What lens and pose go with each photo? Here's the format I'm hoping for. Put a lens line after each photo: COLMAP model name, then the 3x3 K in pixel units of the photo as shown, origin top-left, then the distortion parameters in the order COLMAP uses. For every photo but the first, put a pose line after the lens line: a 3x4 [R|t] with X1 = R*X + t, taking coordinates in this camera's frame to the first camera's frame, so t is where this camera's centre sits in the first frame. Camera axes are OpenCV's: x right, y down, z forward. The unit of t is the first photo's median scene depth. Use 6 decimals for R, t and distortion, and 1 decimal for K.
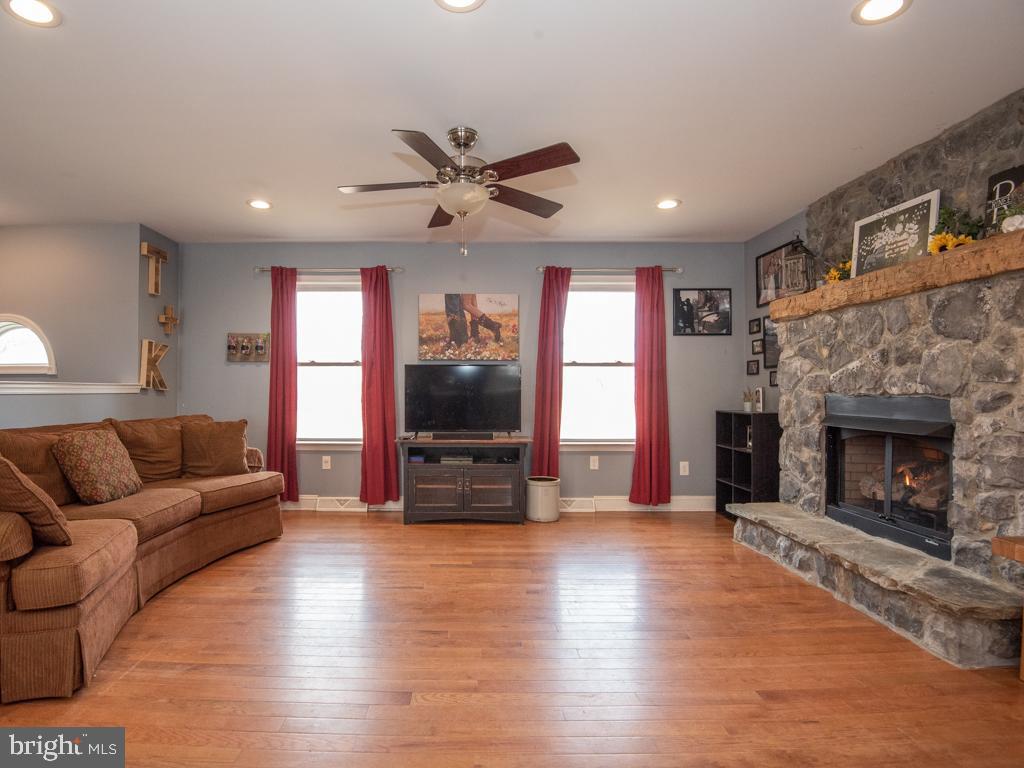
lens RADIAL K [[494.0, 0, 464.3], [0, 494.0, 385.9], [0, 0, 1]] dist [-0.025063, -0.007927]
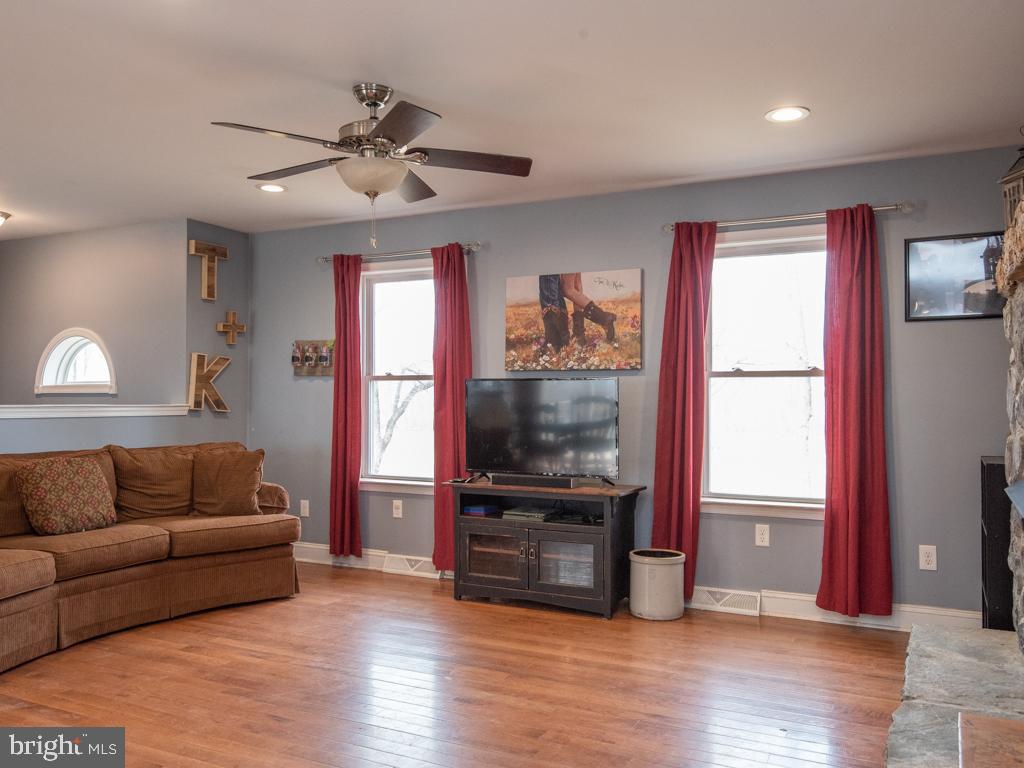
lens RADIAL K [[762.9, 0, 479.4], [0, 762.9, 387.1], [0, 0, 1]] dist [0.008959, 0.001571]
pose [[0.908194, -0.006965, -0.418491, 0.453488], [0.000737, 0.999887, -0.015042, -0.017828], [0.418548, 0.013353, 0.908097, -0.013569]]
